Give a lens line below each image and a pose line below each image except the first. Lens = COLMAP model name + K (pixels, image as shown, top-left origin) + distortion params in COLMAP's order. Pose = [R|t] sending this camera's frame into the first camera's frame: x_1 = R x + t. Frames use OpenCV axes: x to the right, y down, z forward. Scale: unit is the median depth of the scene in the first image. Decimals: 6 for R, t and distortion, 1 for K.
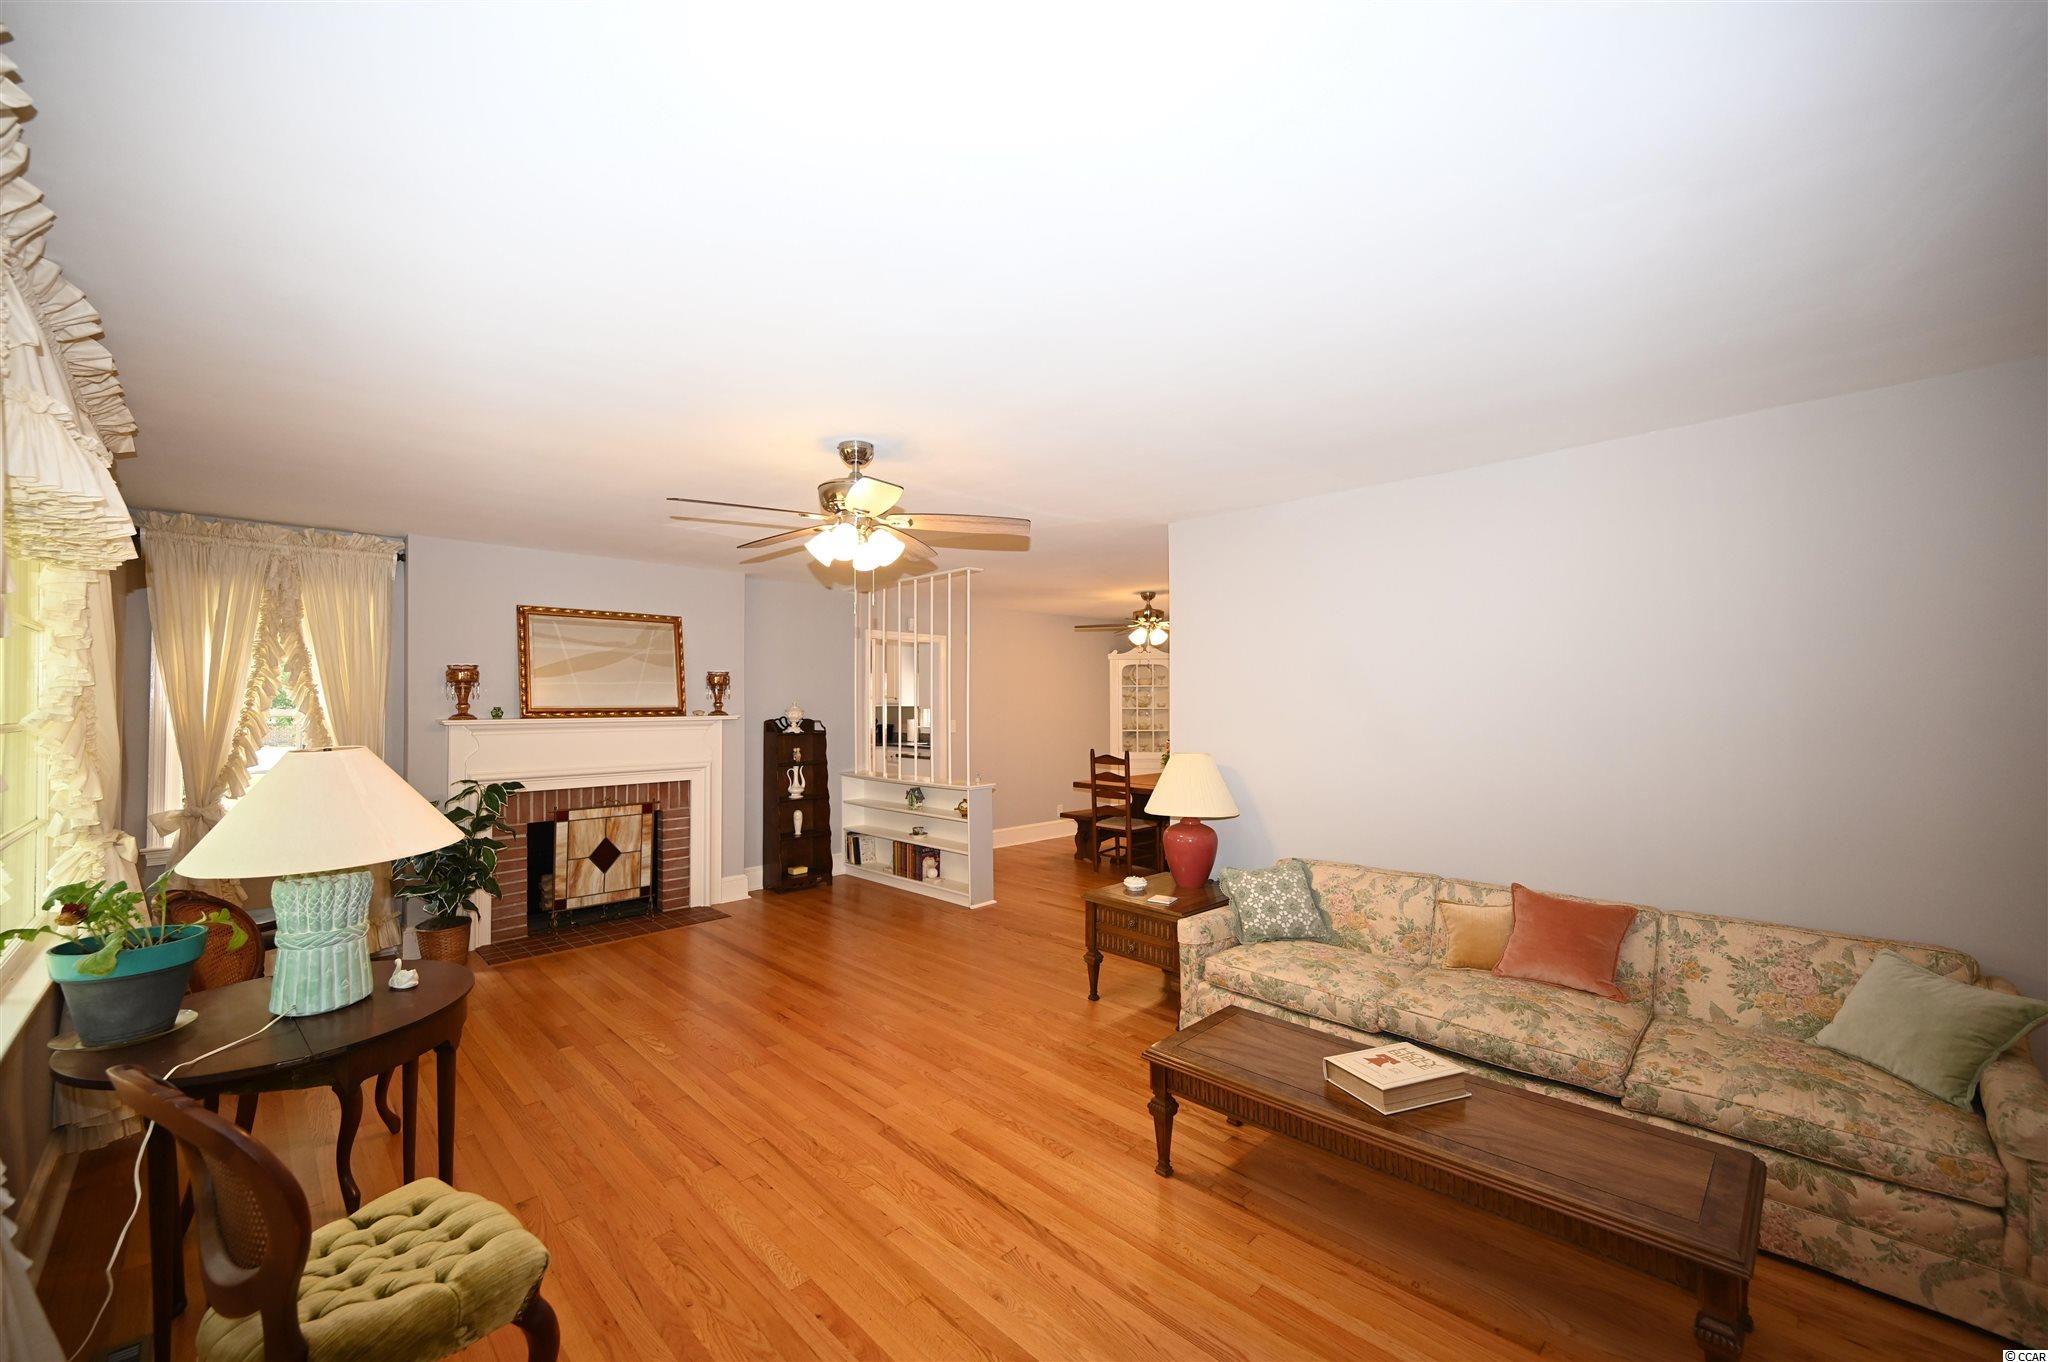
lens RADIAL K [[807.5, 0, 1024.9], [0, 807.5, 689.9], [0, 0, 1]] dist [0.001269, 0.000117]
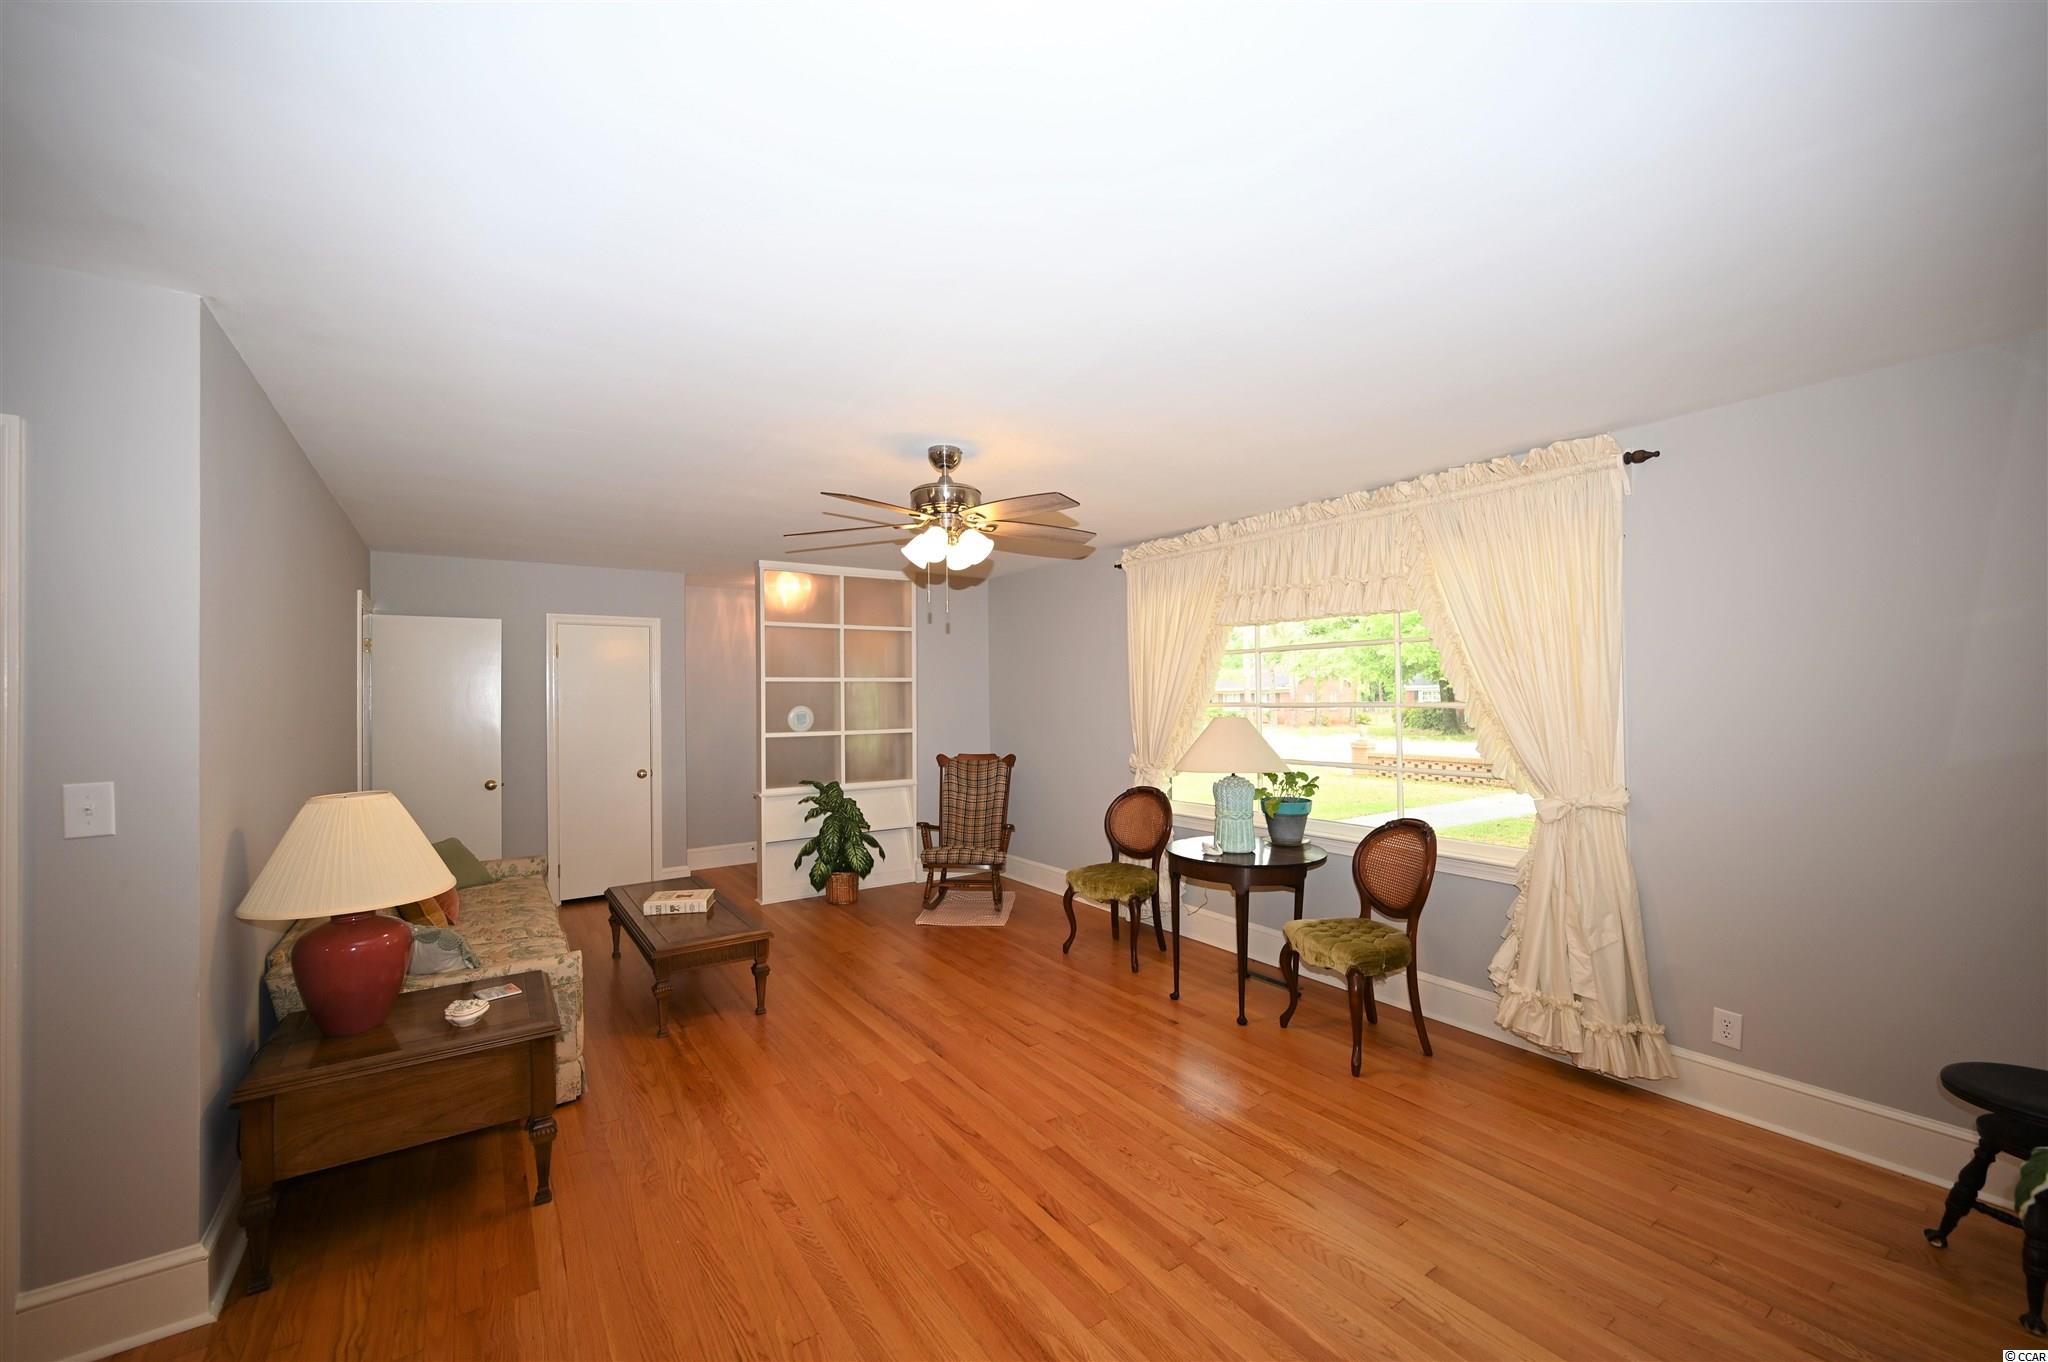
lens RADIAL K [[807.1, 0, 1037.6], [0, 807.1, 679.3], [0, 0, 1]] dist [0.000414, 0.000005]
pose [[-0.986268, 0.020418, 0.163887, -0.280895], [0.014191, 0.999135, -0.039075, 0.021078], [-0.164543, -0.036213, -0.985705, 1.139745]]
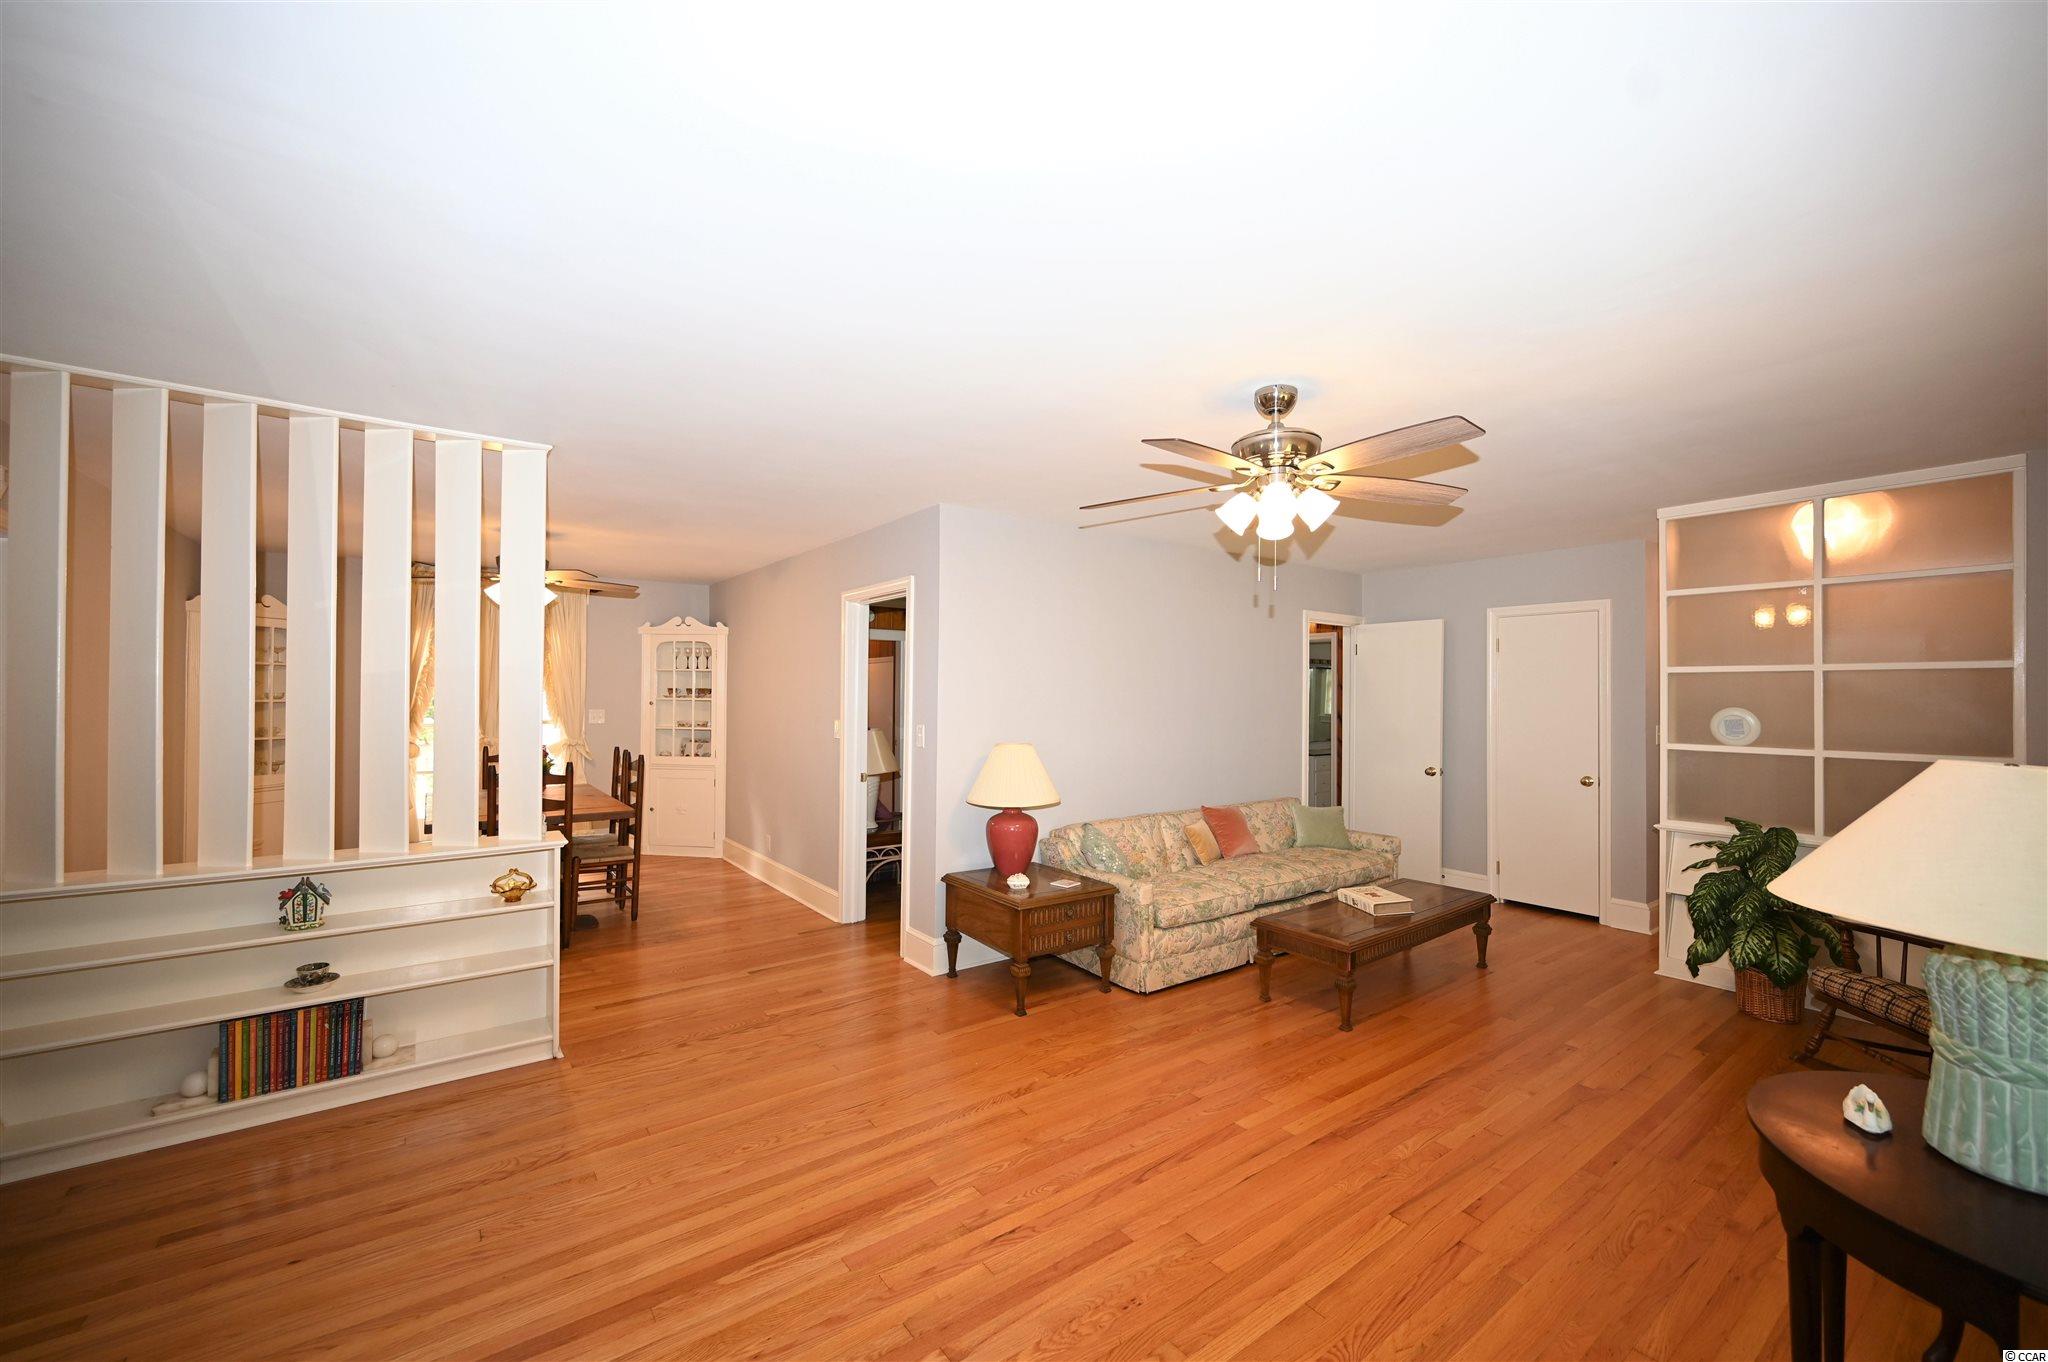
lens RADIAL K [[807.5, 0, 1024.9], [0, 807.5, 689.9], [0, 0, 1]] dist [0.001269, 0.000117]
pose [[0.144204, 0.012448, 0.989470, -0.617658], [-0.021322, 0.999728, -0.009469, 0.014569], [-0.989318, -0.019732, 0.144430, 0.643678]]
